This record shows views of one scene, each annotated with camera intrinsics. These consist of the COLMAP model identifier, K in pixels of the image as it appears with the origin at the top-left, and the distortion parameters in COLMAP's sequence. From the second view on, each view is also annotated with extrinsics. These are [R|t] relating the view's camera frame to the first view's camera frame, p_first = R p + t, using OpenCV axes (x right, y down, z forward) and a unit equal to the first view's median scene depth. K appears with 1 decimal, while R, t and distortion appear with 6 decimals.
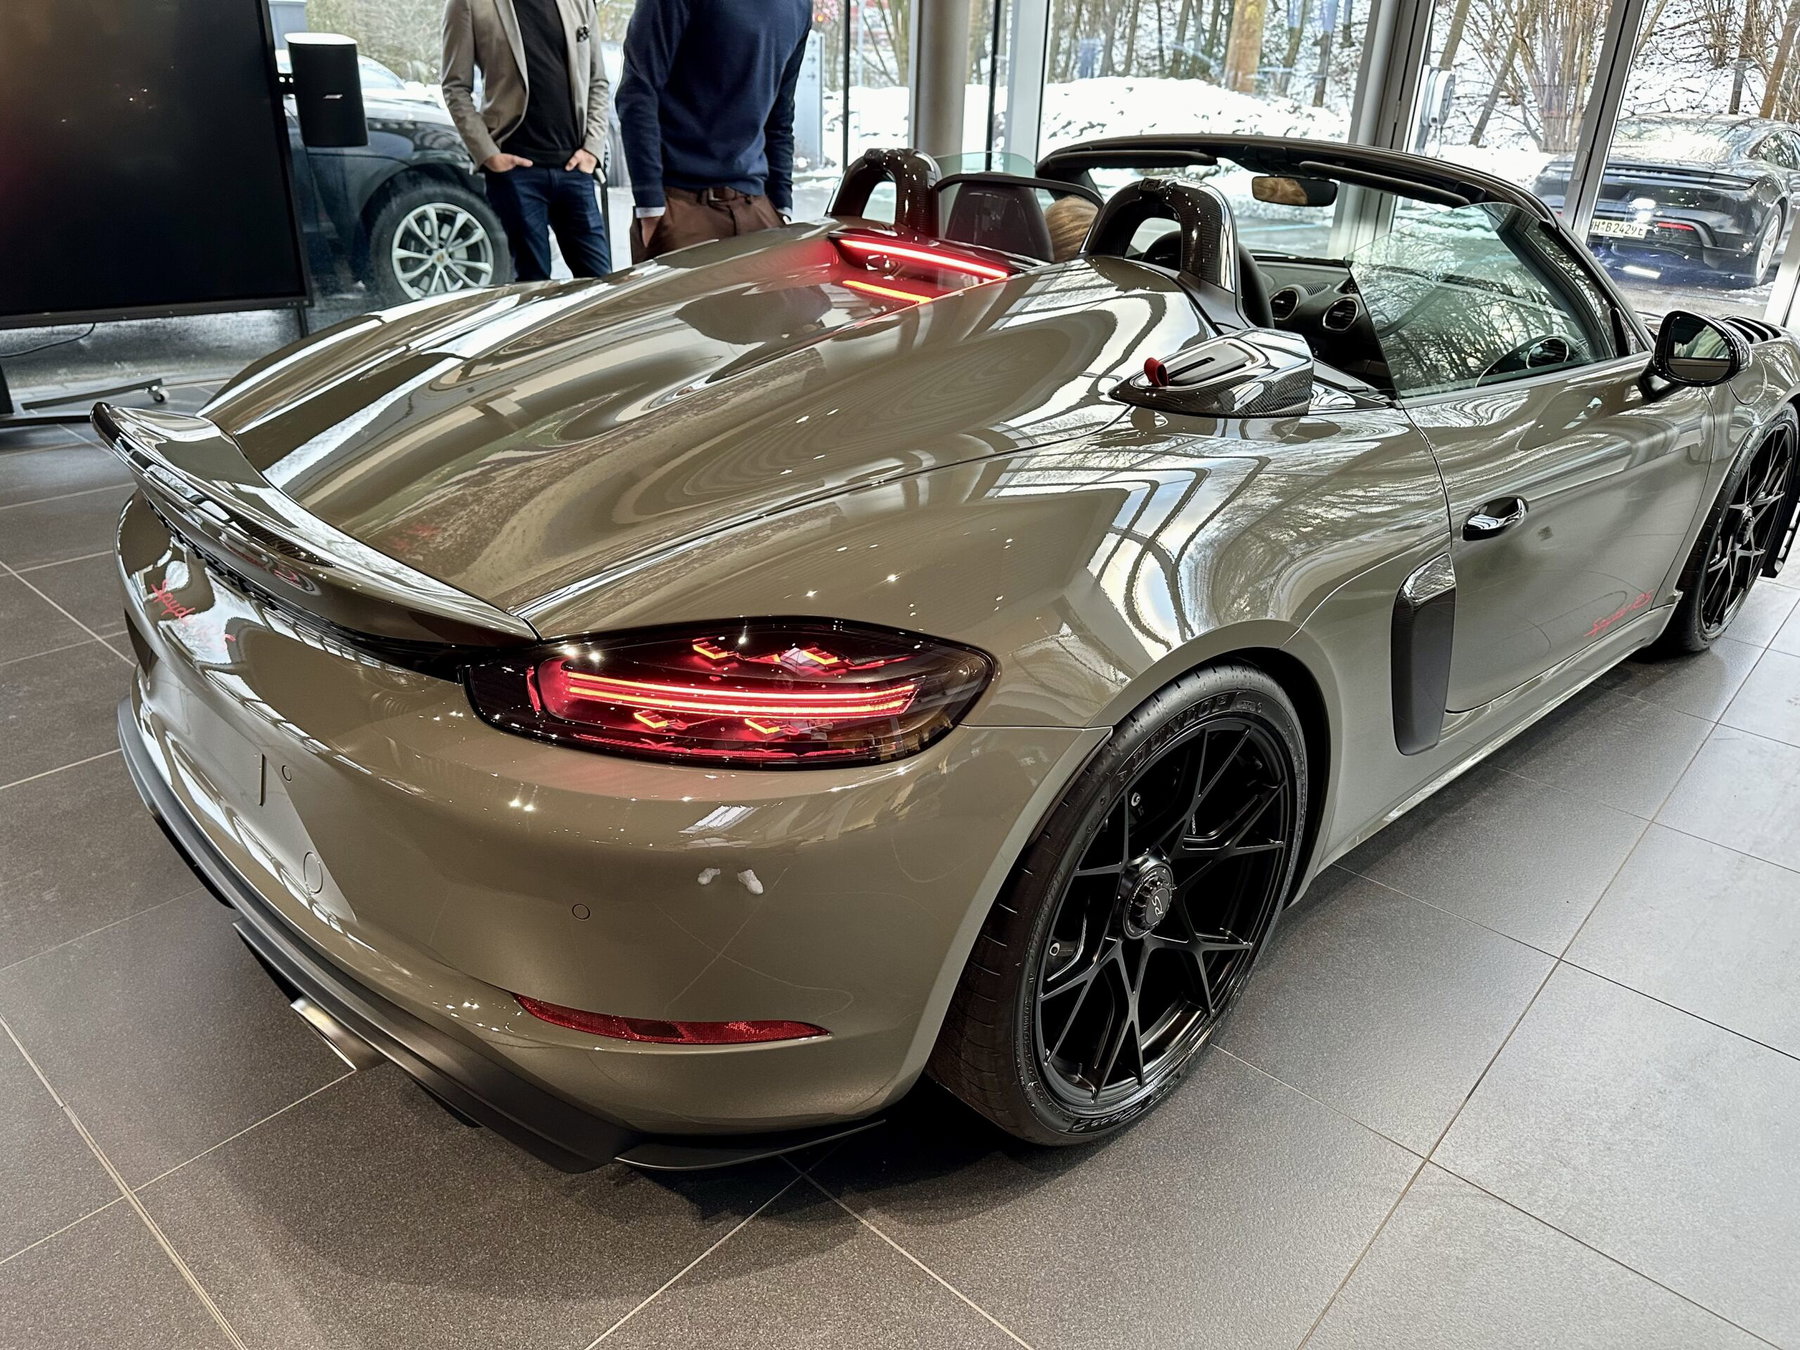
lens RADIAL K [[1273.5, 0, 900.0], [0, 1273.5, 675.0], [0, 0, 1]] dist [0.006379, 0.003001]
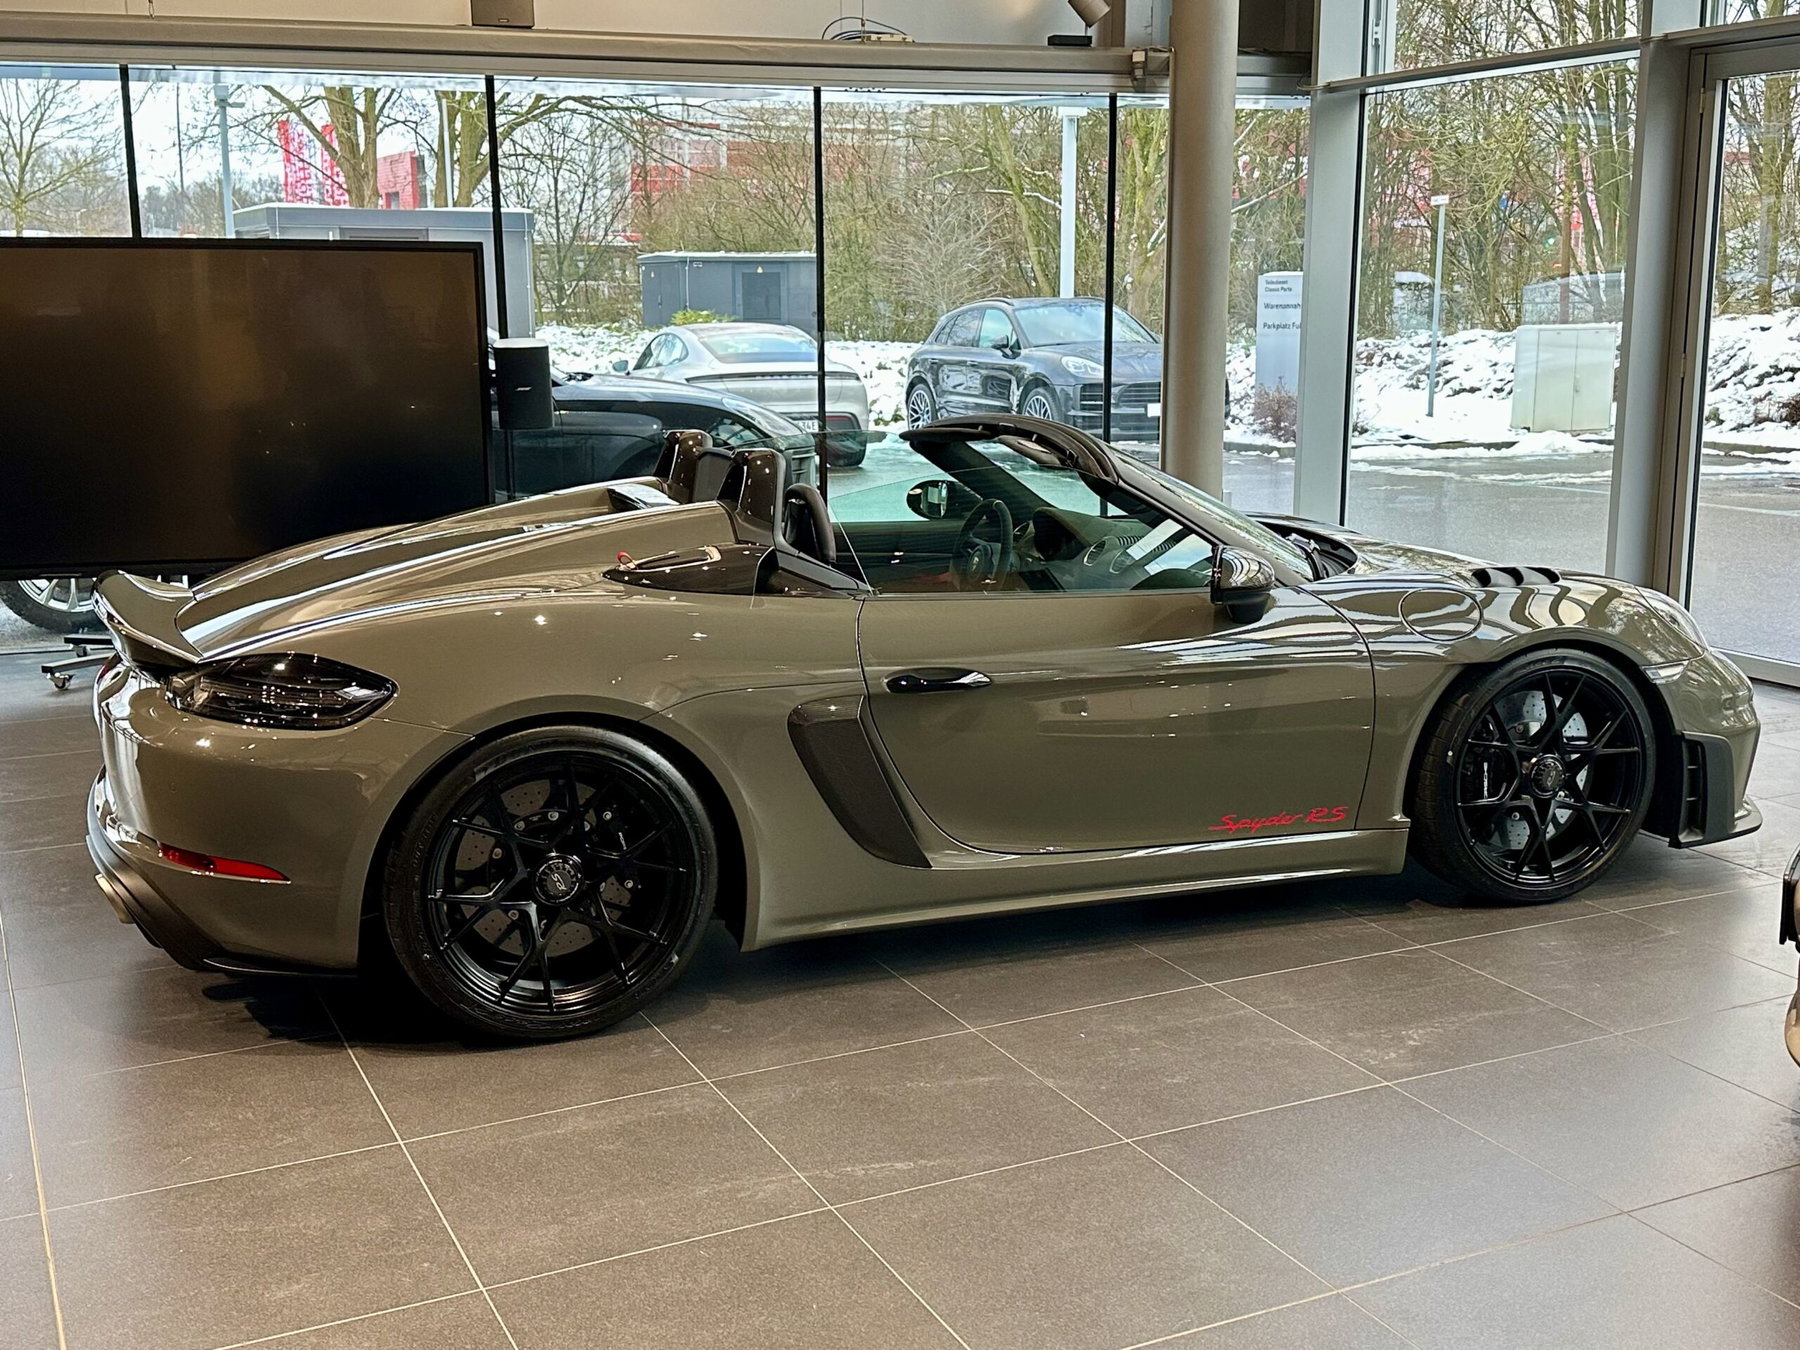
lens RADIAL K [[2011.6, 0, 900.0], [0, 2011.6, 675.0], [0, 0, 1]] dist [0.108154, -0.205929]
pose [[0.917424, 0.035056, -0.396363, 0.850272], [-0.136589, 0.963331, -0.230948, 0.243815], [0.373733, 0.266016, 0.888571, -0.609645]]
